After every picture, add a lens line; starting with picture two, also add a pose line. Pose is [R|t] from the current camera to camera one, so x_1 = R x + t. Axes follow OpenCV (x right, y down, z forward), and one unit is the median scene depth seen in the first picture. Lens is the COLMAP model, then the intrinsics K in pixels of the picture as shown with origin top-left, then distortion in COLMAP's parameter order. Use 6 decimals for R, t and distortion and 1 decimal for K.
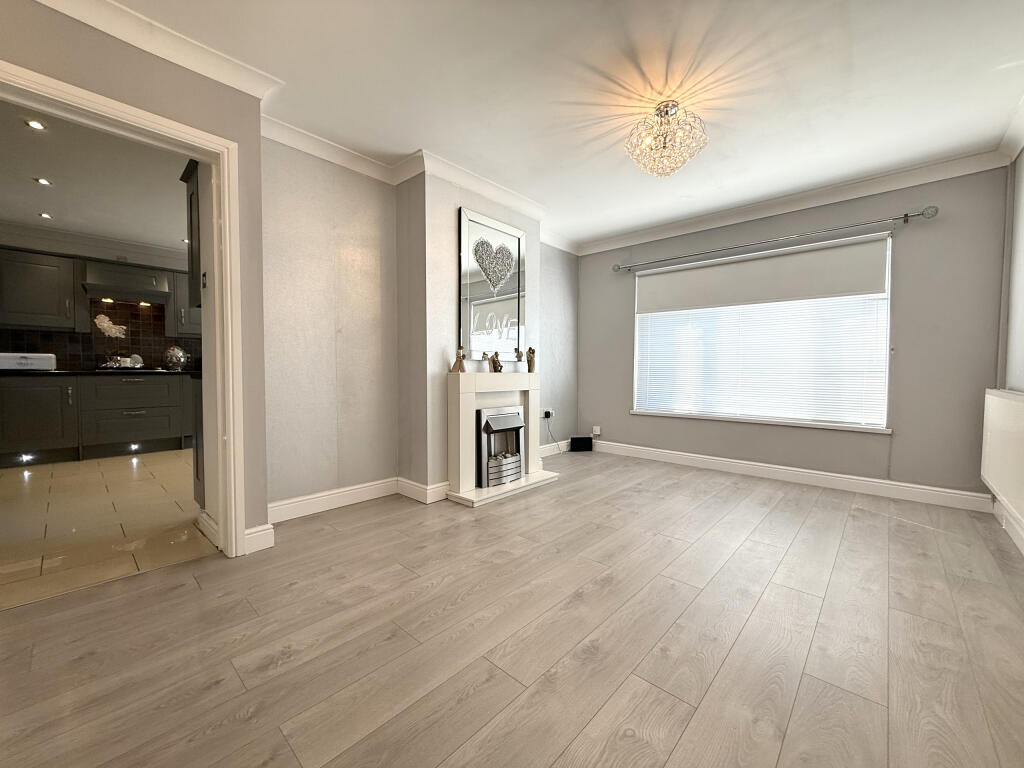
lens RADIAL K [[404.6, 0, 512.0], [0, 404.6, 384.0], [0, 0, 1]] dist [-0.000162, -0.000129]
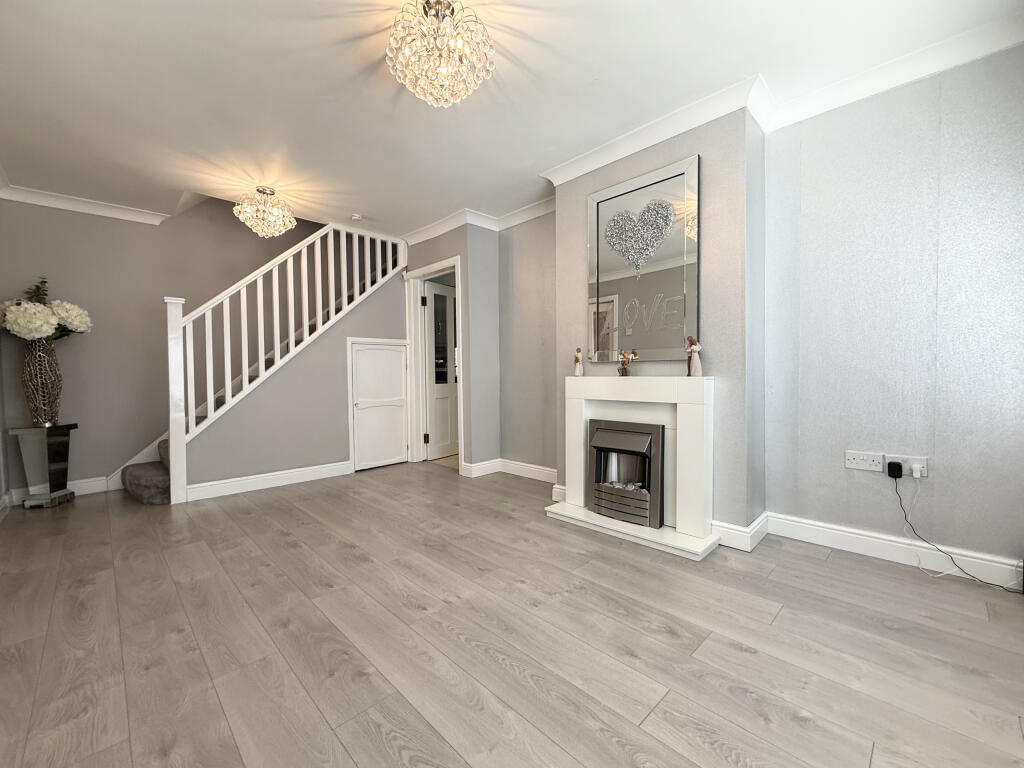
lens RADIAL K [[416.5, 0, 509.3], [0, 416.5, 384.1], [0, 0, 1]] dist [0.000320, -0.000020]
pose [[-0.043597, 0.019276, -0.998863, 0.917378], [-0.019454, 0.999608, 0.020140, -0.031086], [0.998860, 0.020310, -0.043205, 0.957129]]
